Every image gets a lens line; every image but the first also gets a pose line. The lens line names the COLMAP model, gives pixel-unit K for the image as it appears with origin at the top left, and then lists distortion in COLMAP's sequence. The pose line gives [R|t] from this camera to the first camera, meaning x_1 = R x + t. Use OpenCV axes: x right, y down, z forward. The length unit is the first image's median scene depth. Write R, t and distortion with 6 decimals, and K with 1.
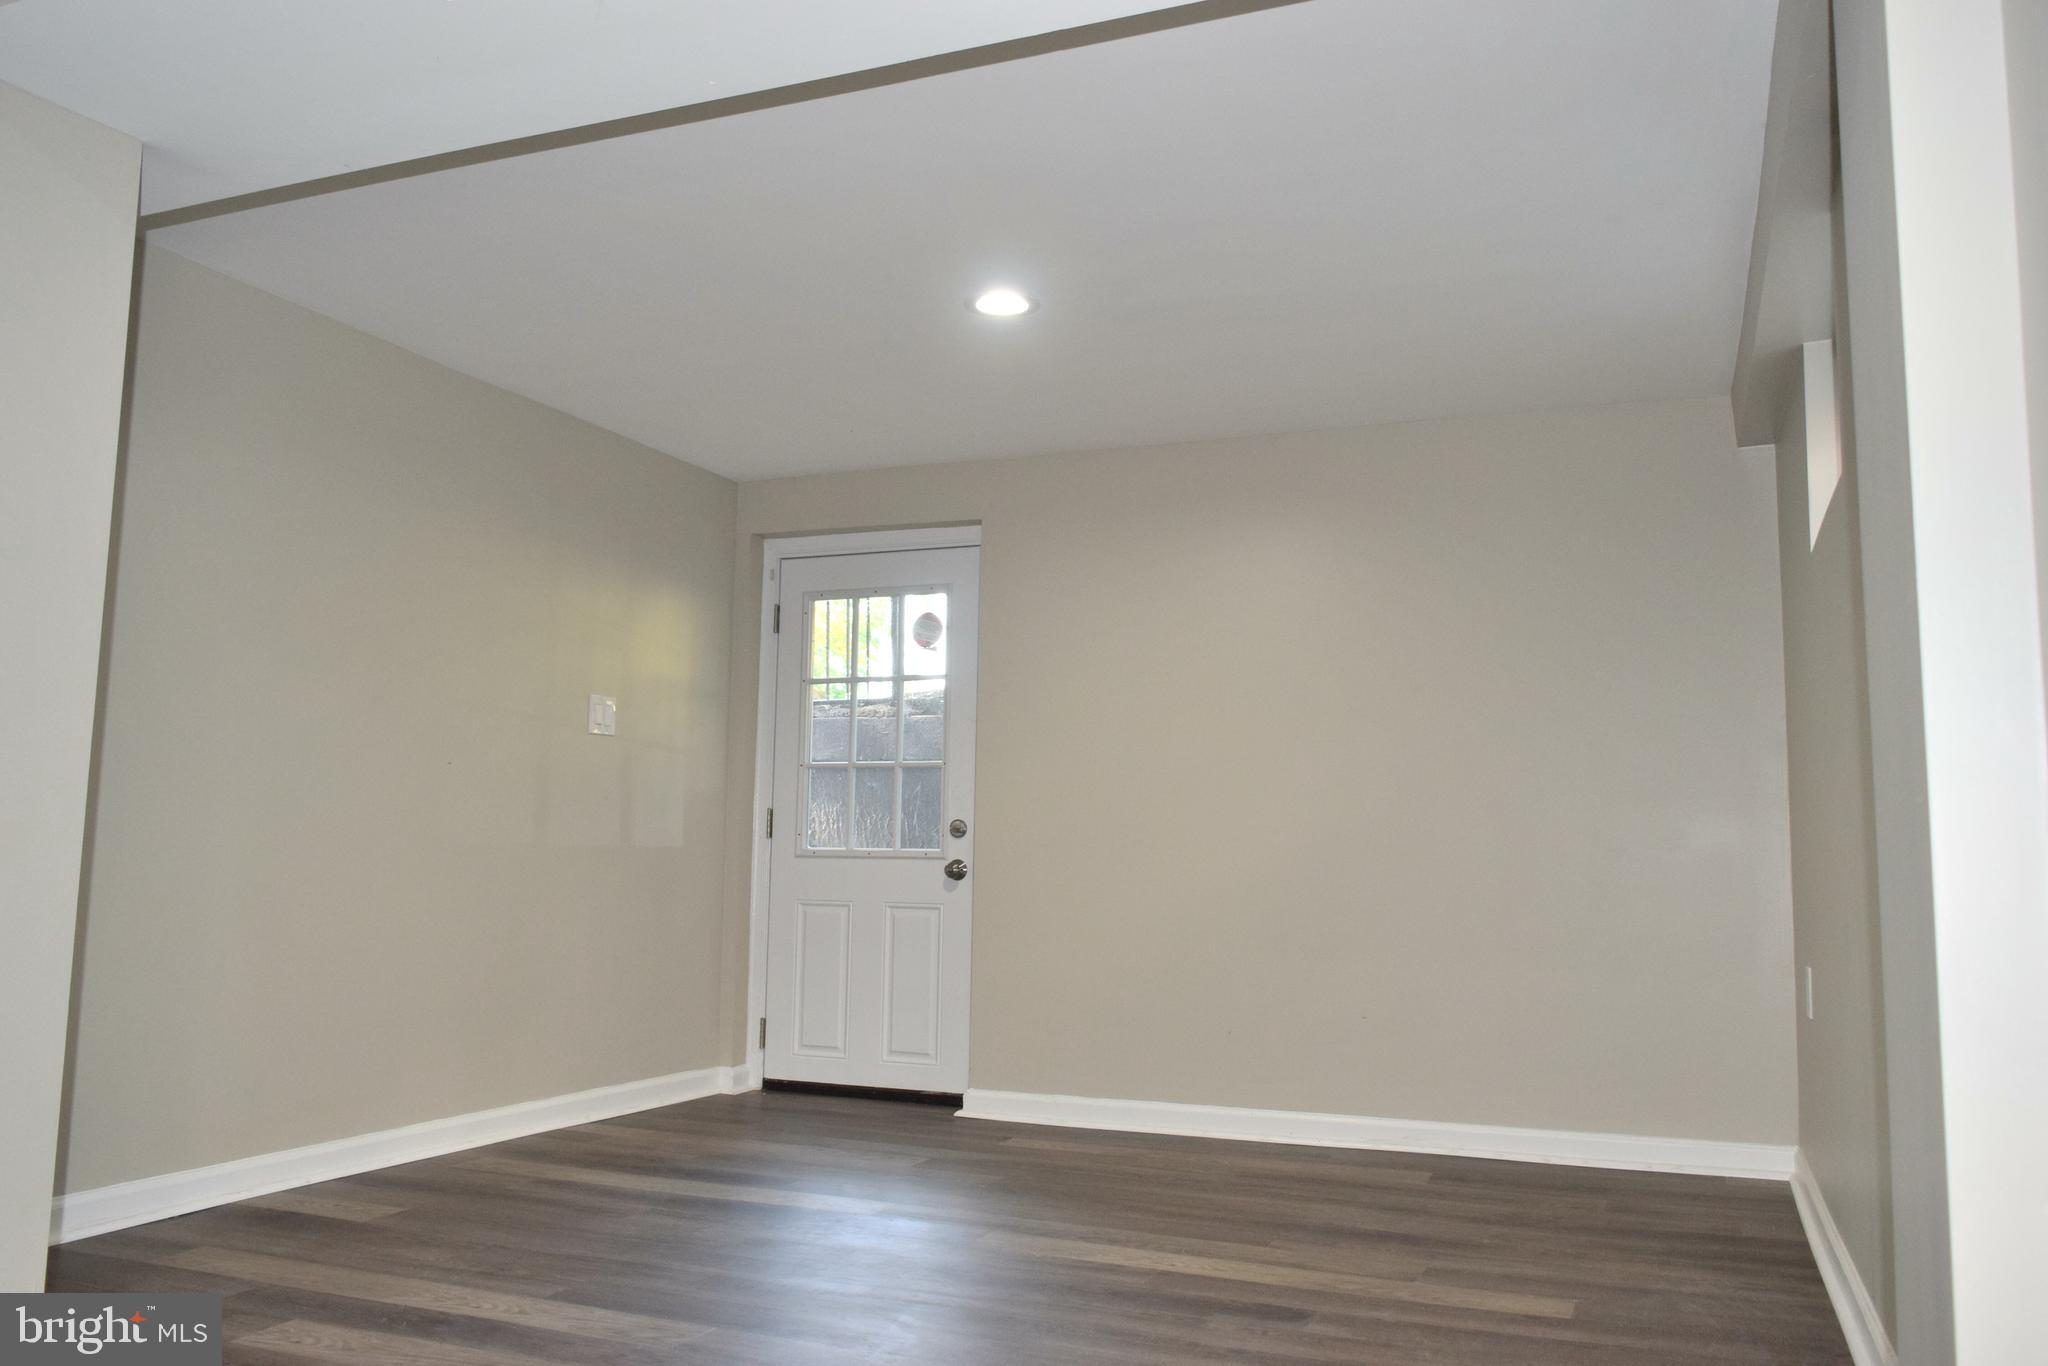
lens RADIAL K [[1591.2, 0, 1022.9], [0, 1591.2, 685.3], [0, 0, 1]] dist [-0.015282, 0.008471]
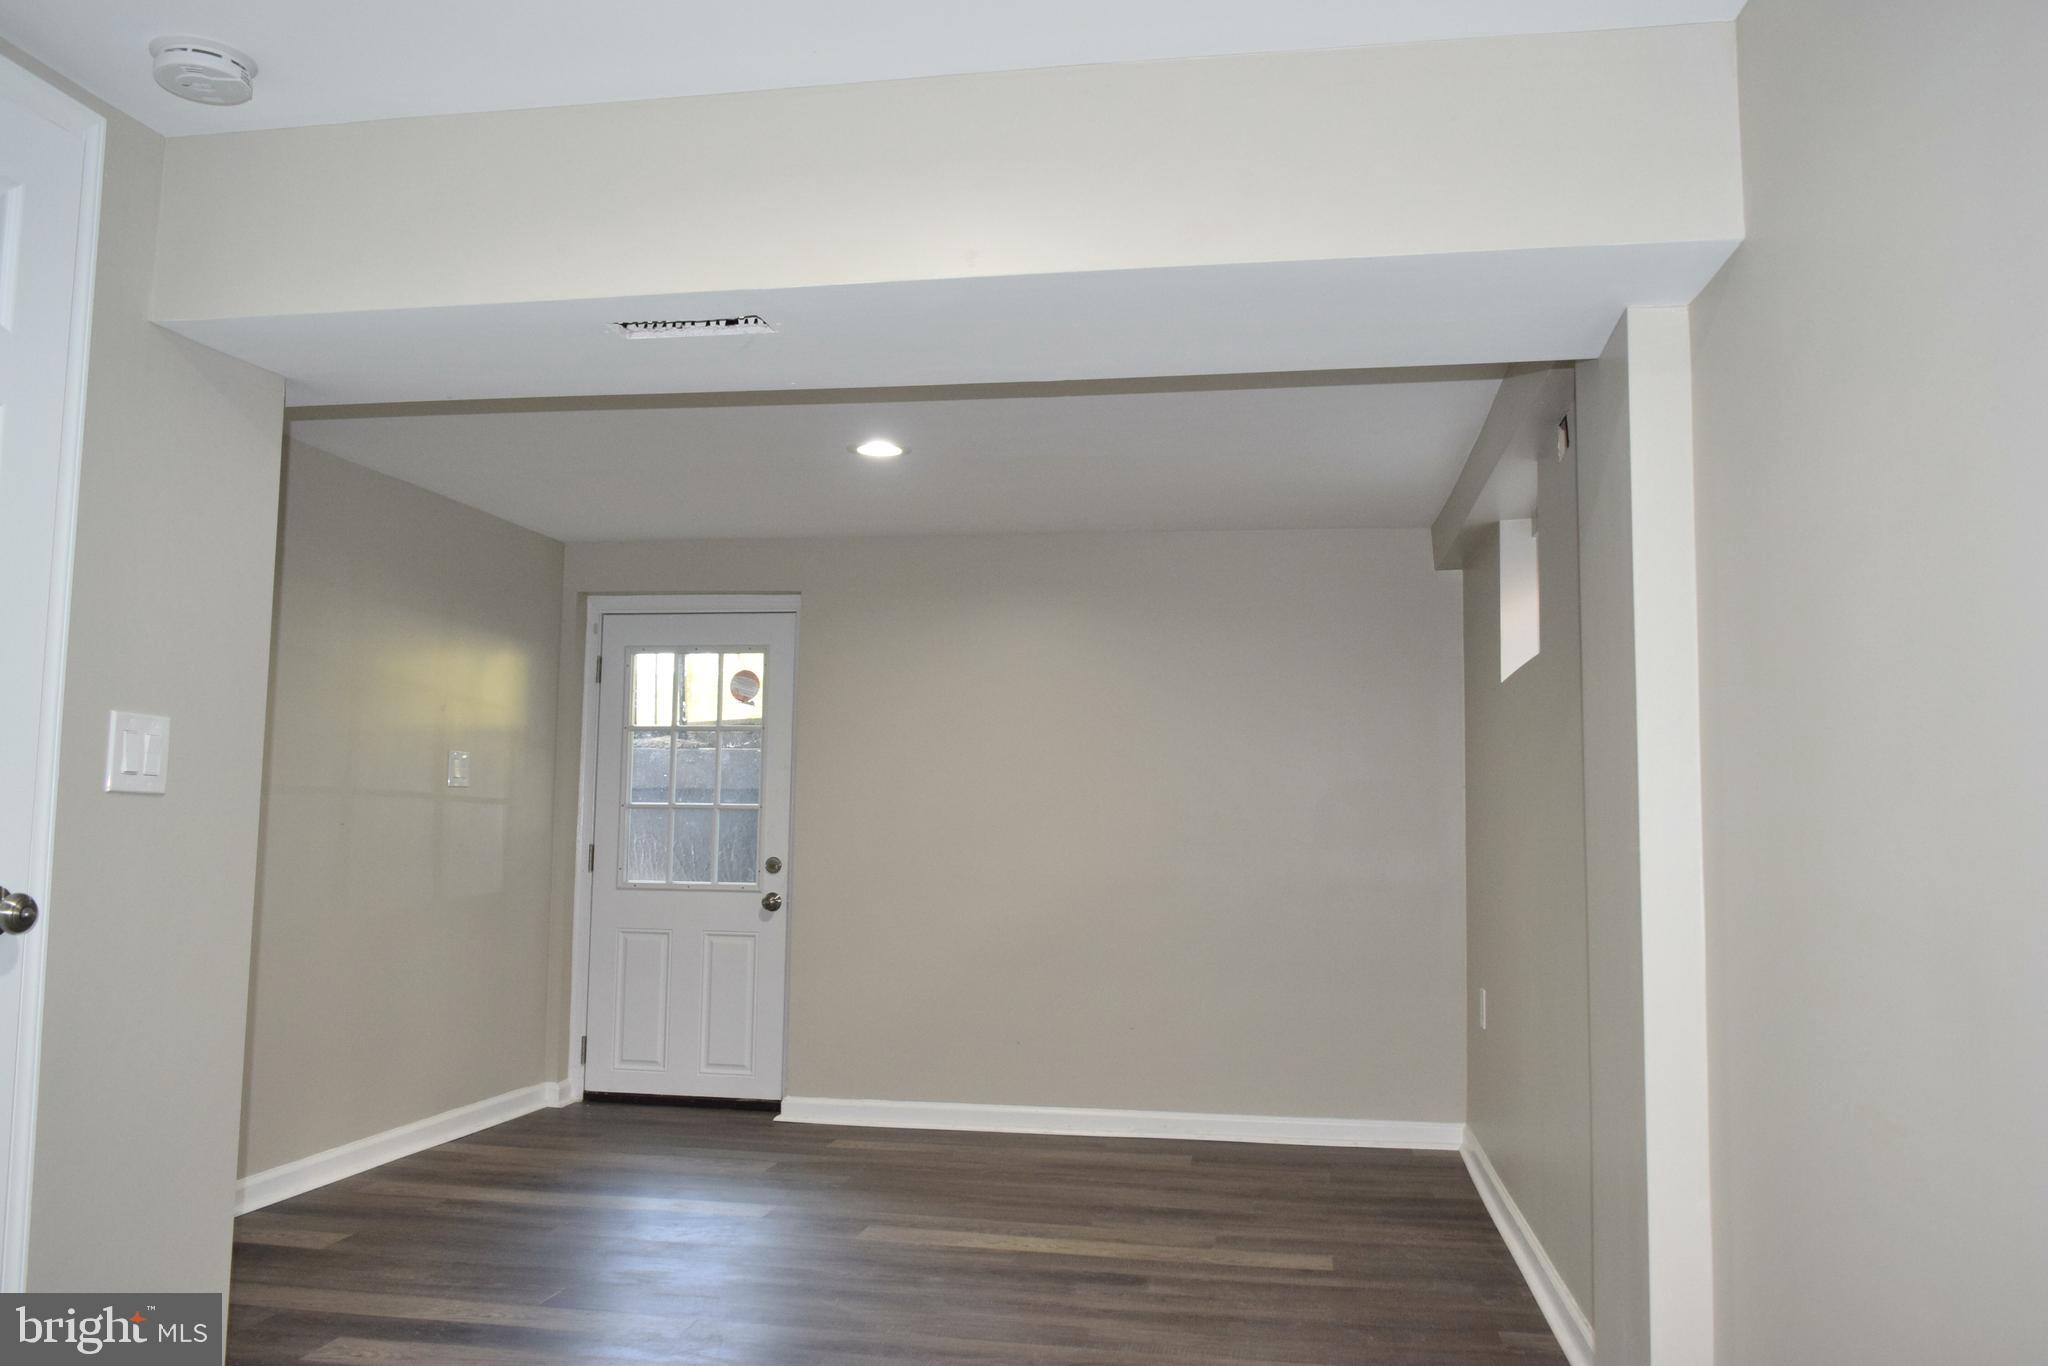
lens RADIAL K [[1591.2, 0, 1021.5], [0, 1591.2, 685.4], [0, 0, 1]] dist [-0.015282, 0.008471]
pose [[0.976002, 0.018204, 0.216998, -0.138745], [-0.022873, 0.999557, 0.019021, -0.074599], [-0.216556, -0.023528, 0.975987, -0.157521]]
